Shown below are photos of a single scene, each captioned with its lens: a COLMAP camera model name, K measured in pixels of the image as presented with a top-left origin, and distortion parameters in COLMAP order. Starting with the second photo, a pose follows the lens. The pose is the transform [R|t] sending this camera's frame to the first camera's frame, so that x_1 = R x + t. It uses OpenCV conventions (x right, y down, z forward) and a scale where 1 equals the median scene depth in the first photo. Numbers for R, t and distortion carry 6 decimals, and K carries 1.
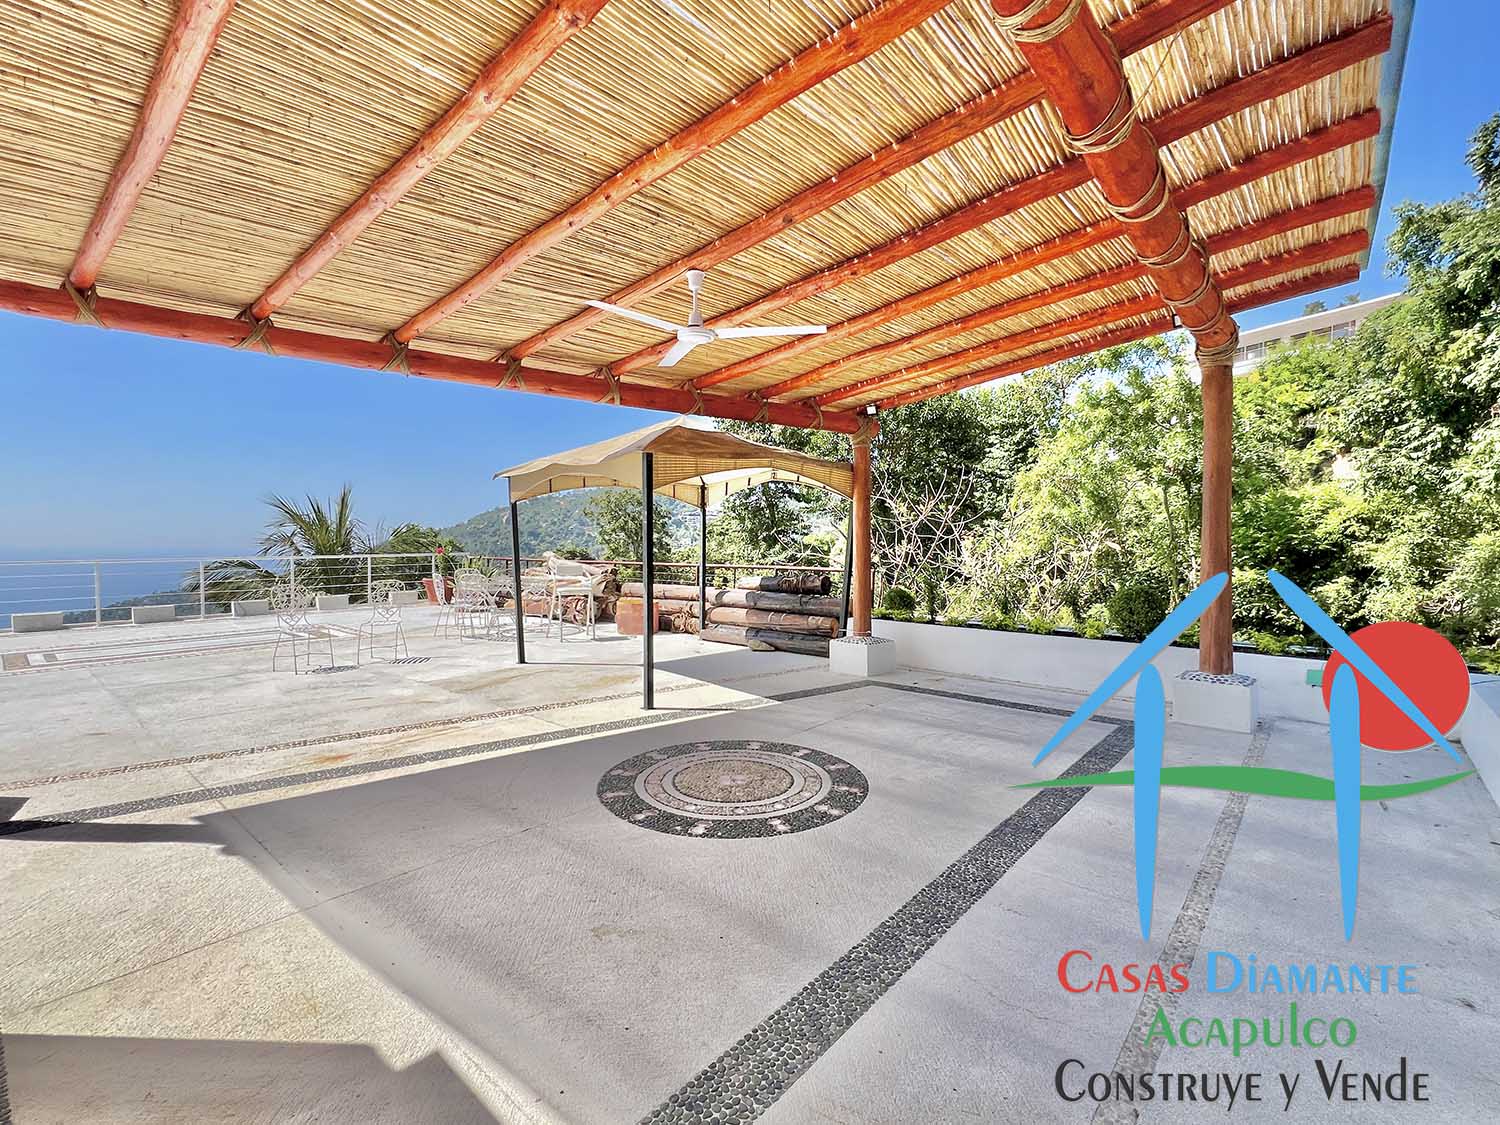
lens RADIAL K [[687.9, 0, 750.0], [0, 687.9, 562.5], [0, 0, 1]] dist [0.013100, 0.000056]
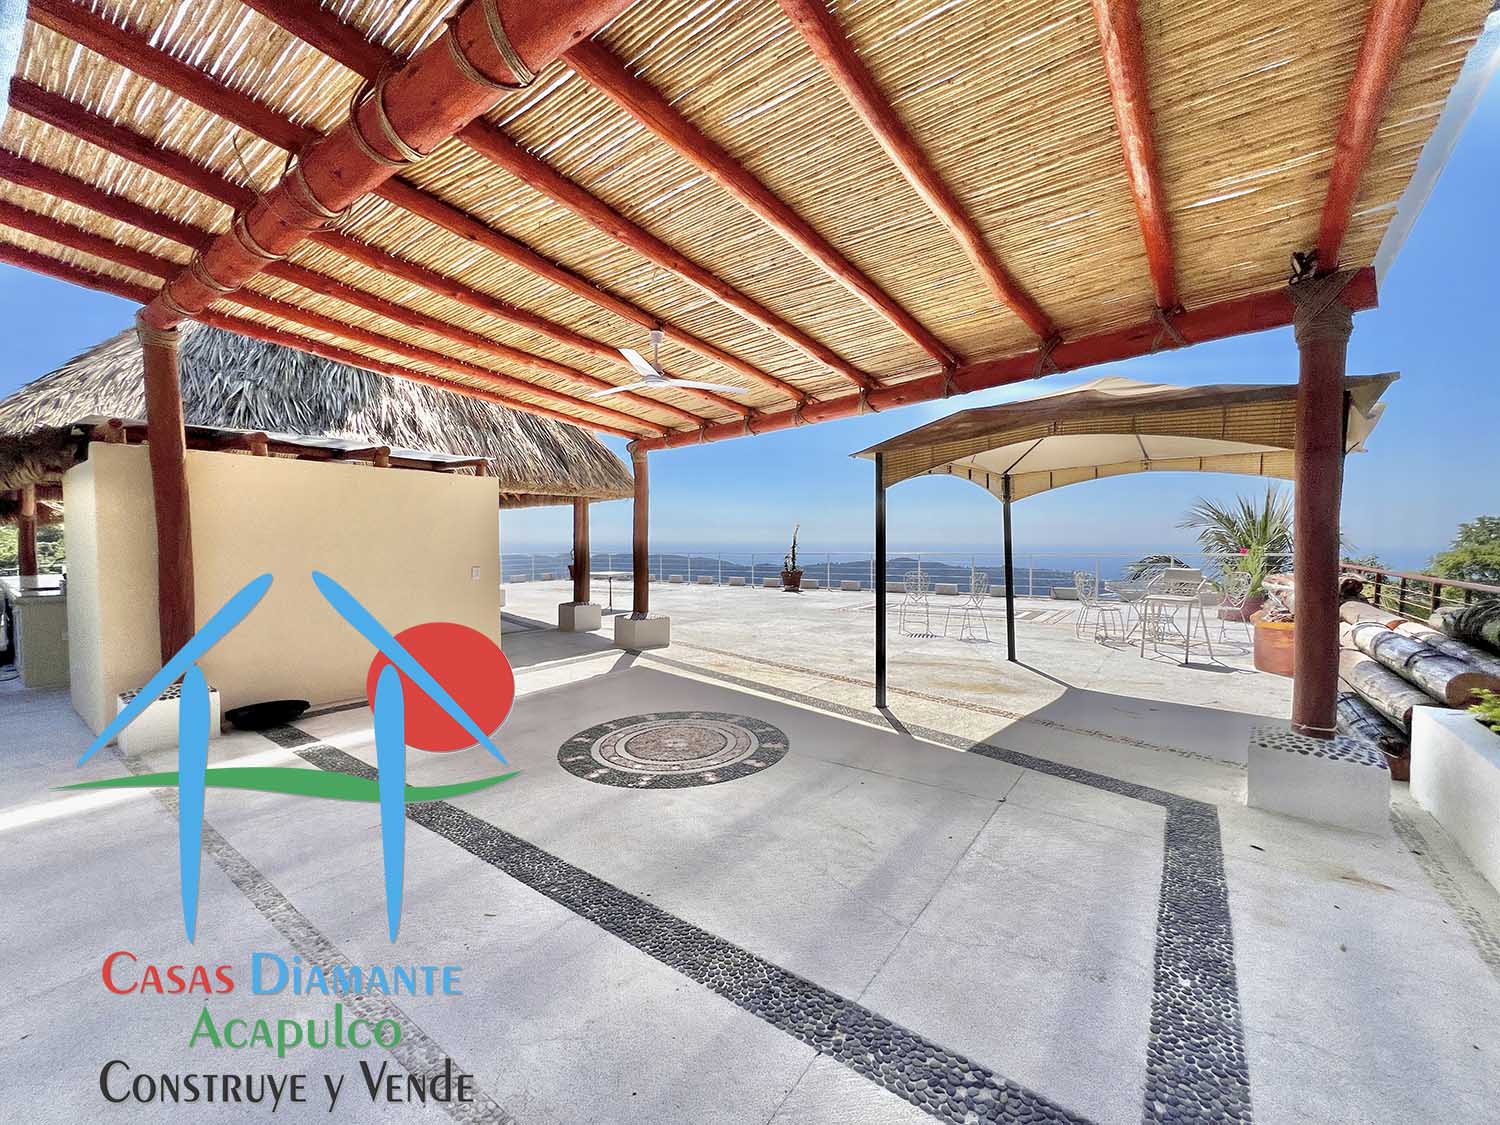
lens RADIAL K [[601.0, 0, 746.2], [0, 601.0, 558.4], [0, 0, 1]] dist [-0.000195, 0.000411]
pose [[0.077135, 0.026308, -0.996674, 1.016513], [-0.027818, 0.999319, 0.024225, -0.029755], [0.996633, 0.025857, 0.077814, 1.043887]]
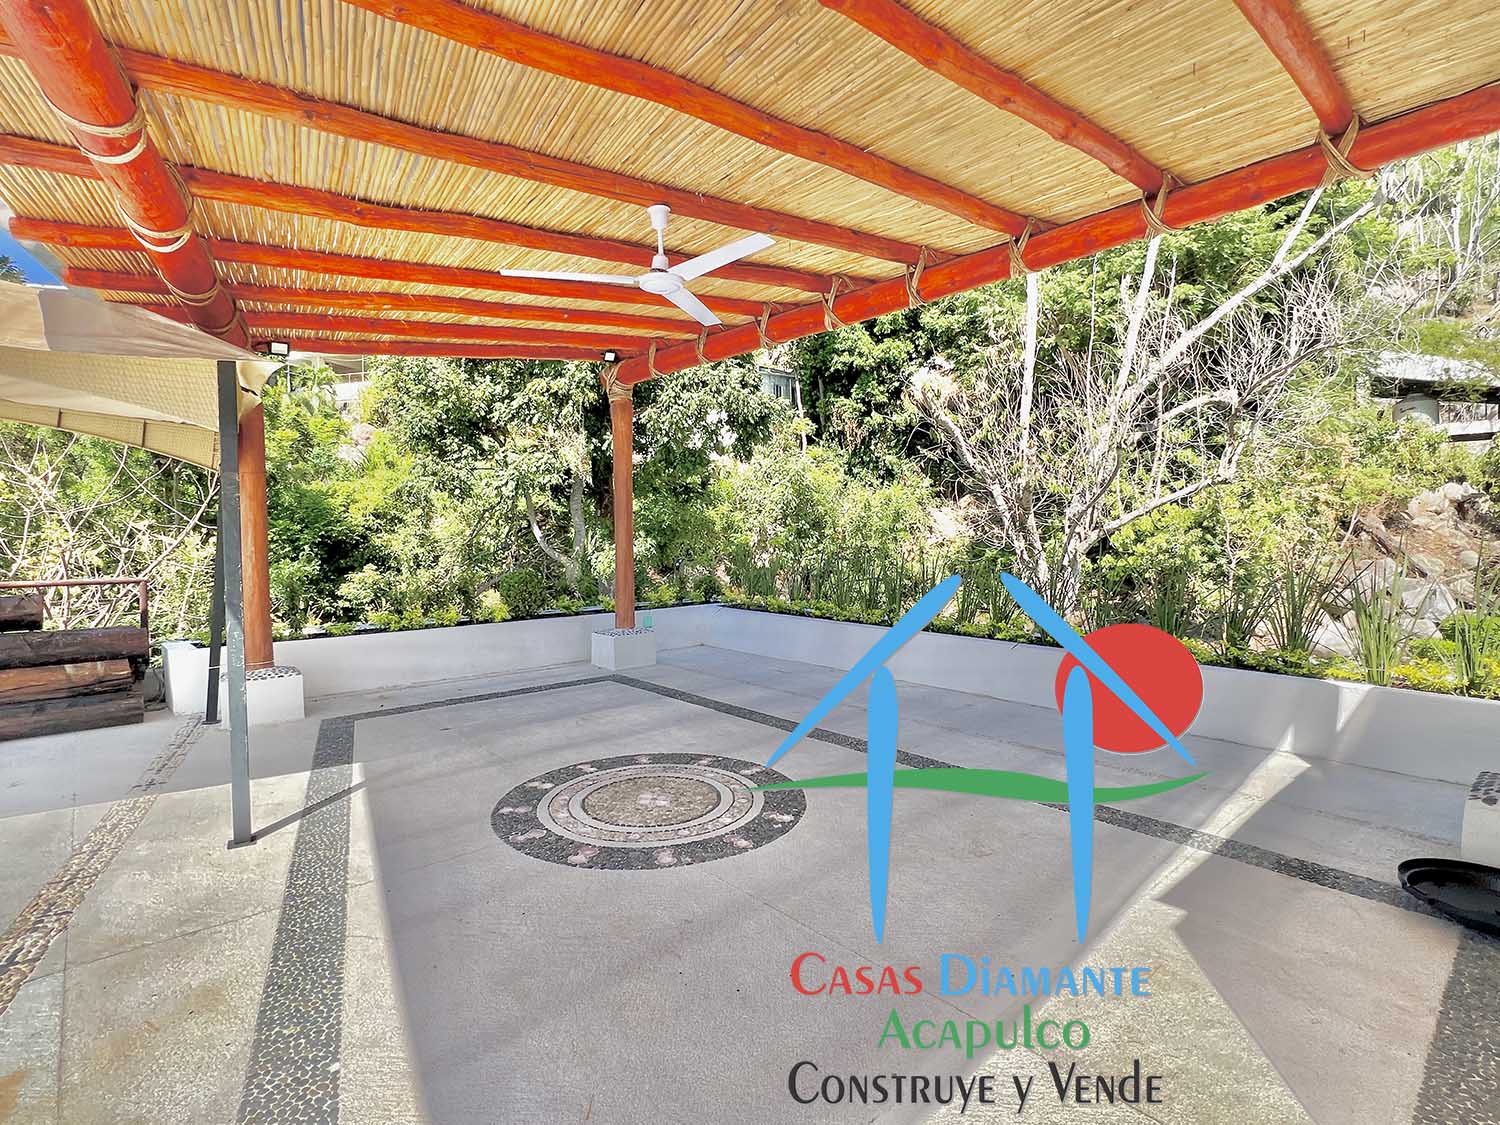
lens RADIAL K [[732.5, 0, 741.5], [0, 732.5, 562.9], [0, 0, 1]] dist [0.023544, 0.000106]
pose [[0.133114, -0.042725, 0.990179, -0.943921], [0.035180, 0.998644, 0.038361, -0.020944], [-0.990476, 0.029728, 0.134436, 0.761188]]
